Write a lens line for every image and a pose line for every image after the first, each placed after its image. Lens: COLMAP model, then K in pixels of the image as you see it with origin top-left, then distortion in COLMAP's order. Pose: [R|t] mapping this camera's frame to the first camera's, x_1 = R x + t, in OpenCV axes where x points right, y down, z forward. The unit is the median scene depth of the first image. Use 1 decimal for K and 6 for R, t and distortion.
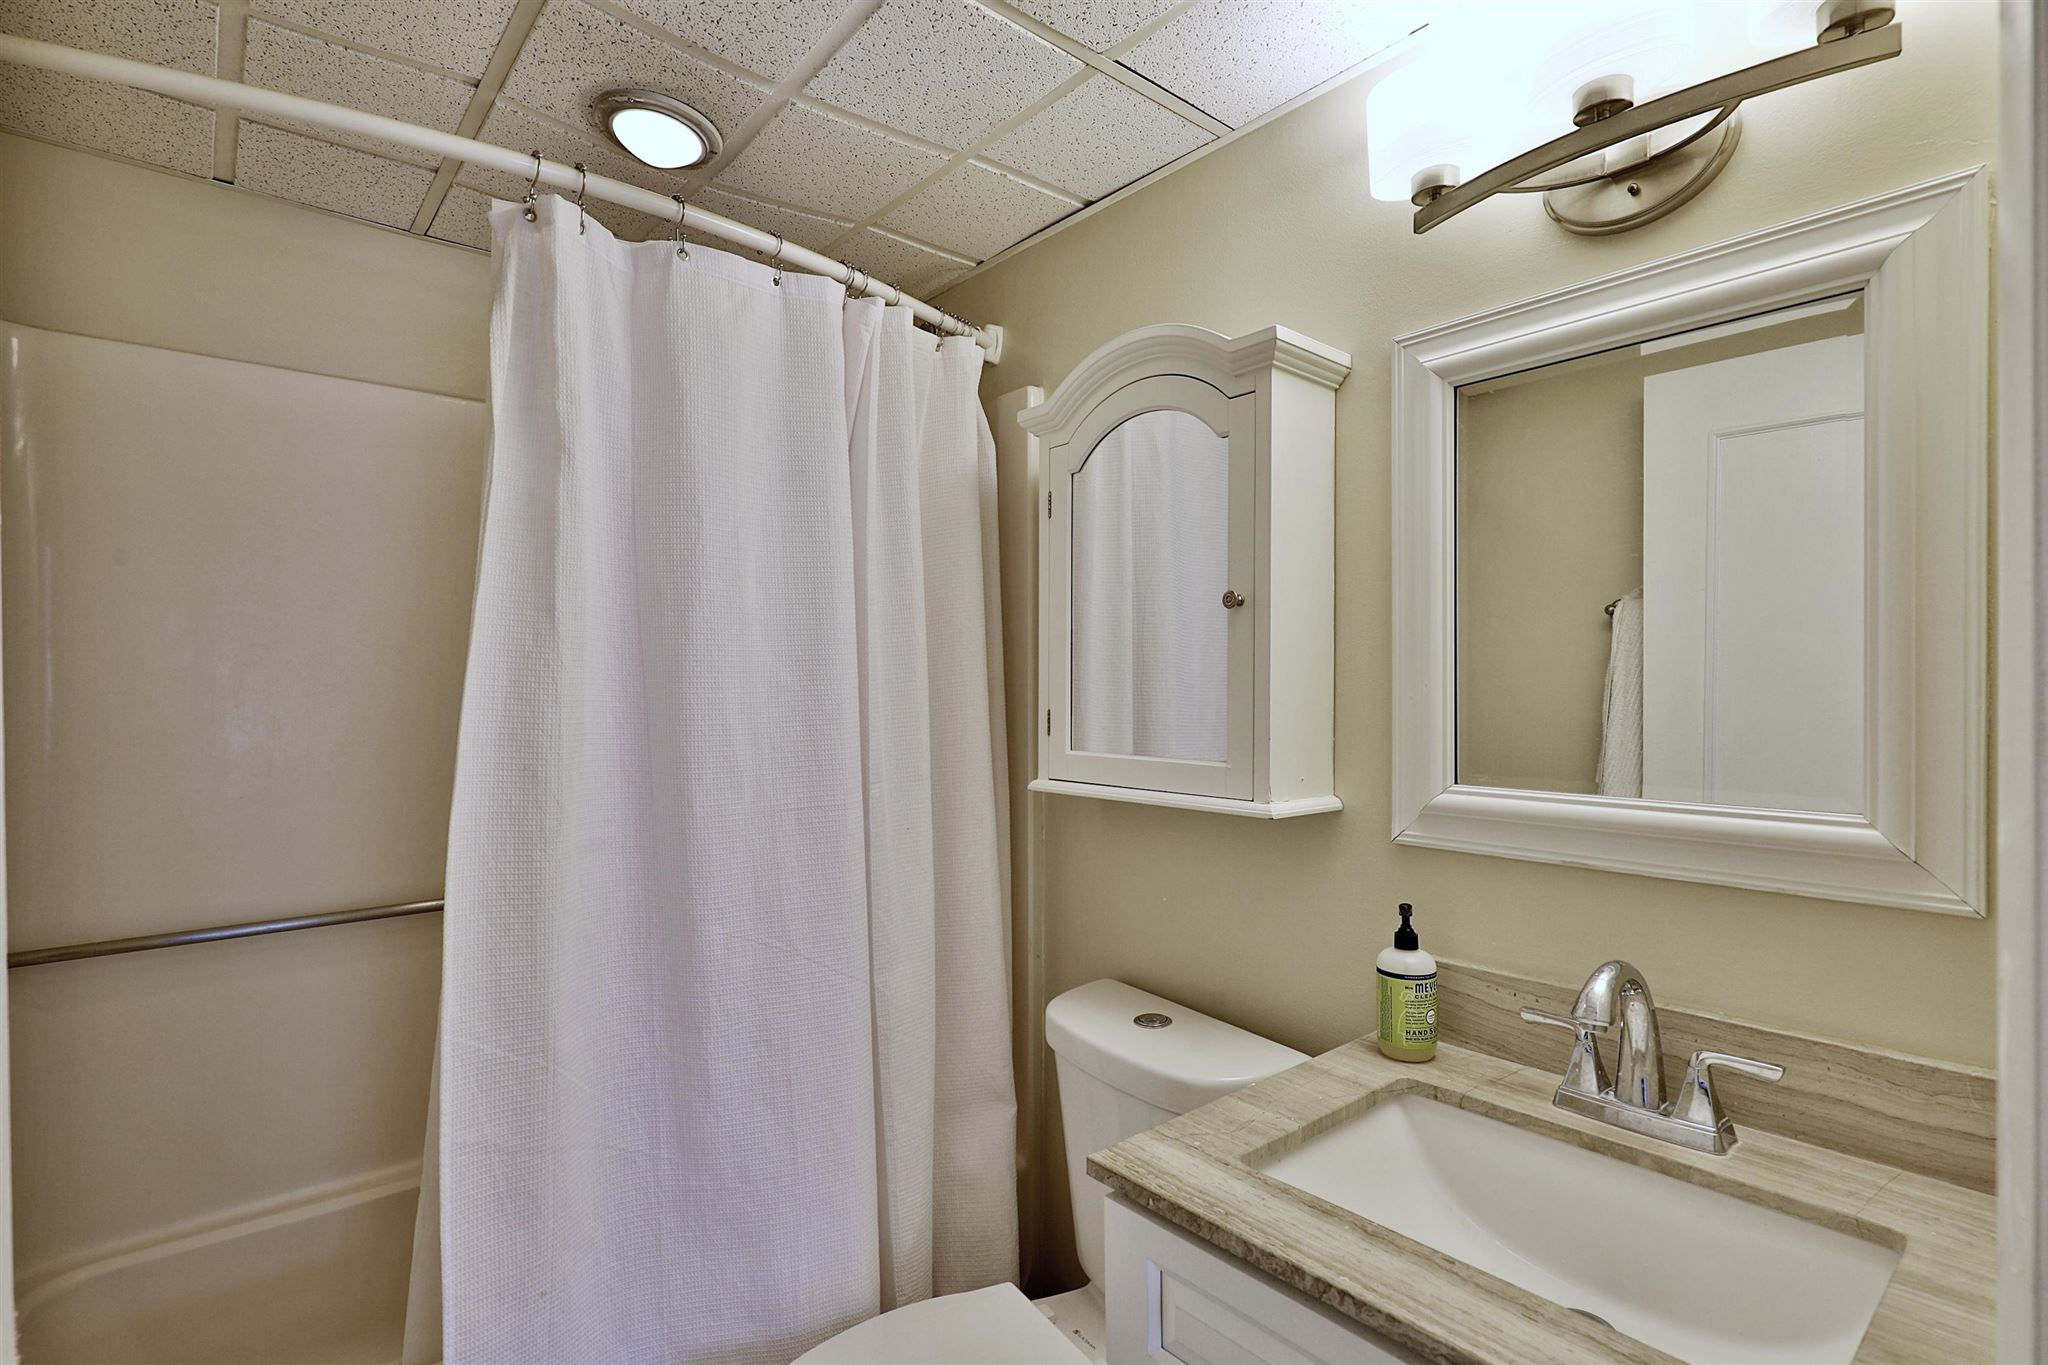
lens RADIAL K [[976.6, 0, 1016.4], [0, 976.6, 685.2], [0, 0, 1]] dist [0.003575, -0.001258]
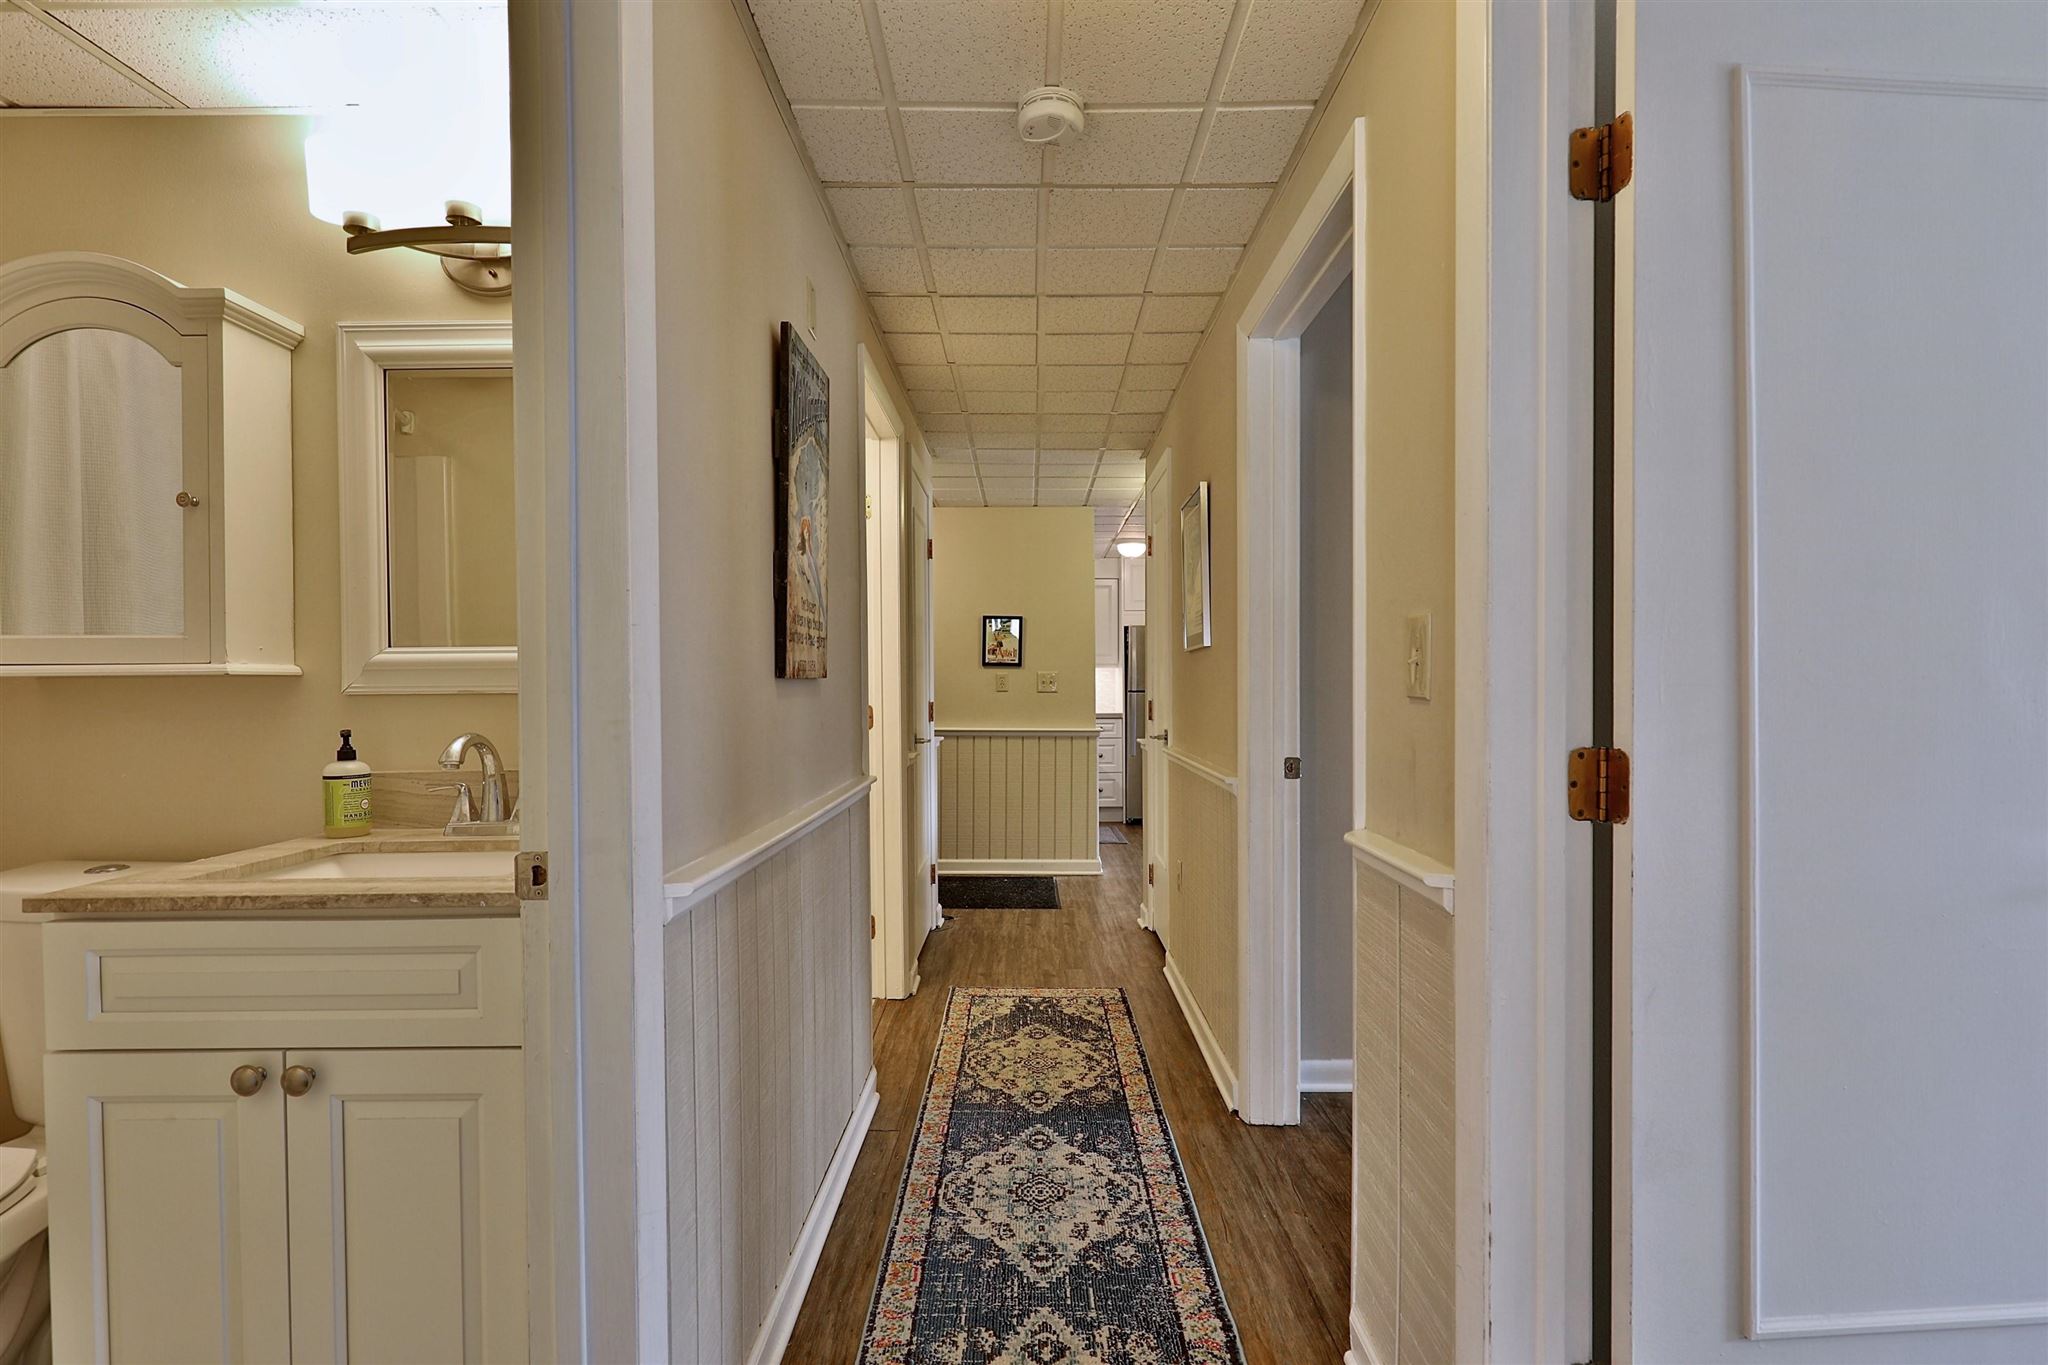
lens RADIAL K [[976.6, 0, 1029.8], [0, 976.6, 688.2], [0, 0, 1]] dist [0.003575, -0.001258]
pose [[0.644616, -0.011836, 0.764415, -0.042069], [0.005477, 0.999926, 0.010864, 0.150365], [-0.764487, -0.002816, 0.644633, -0.644028]]
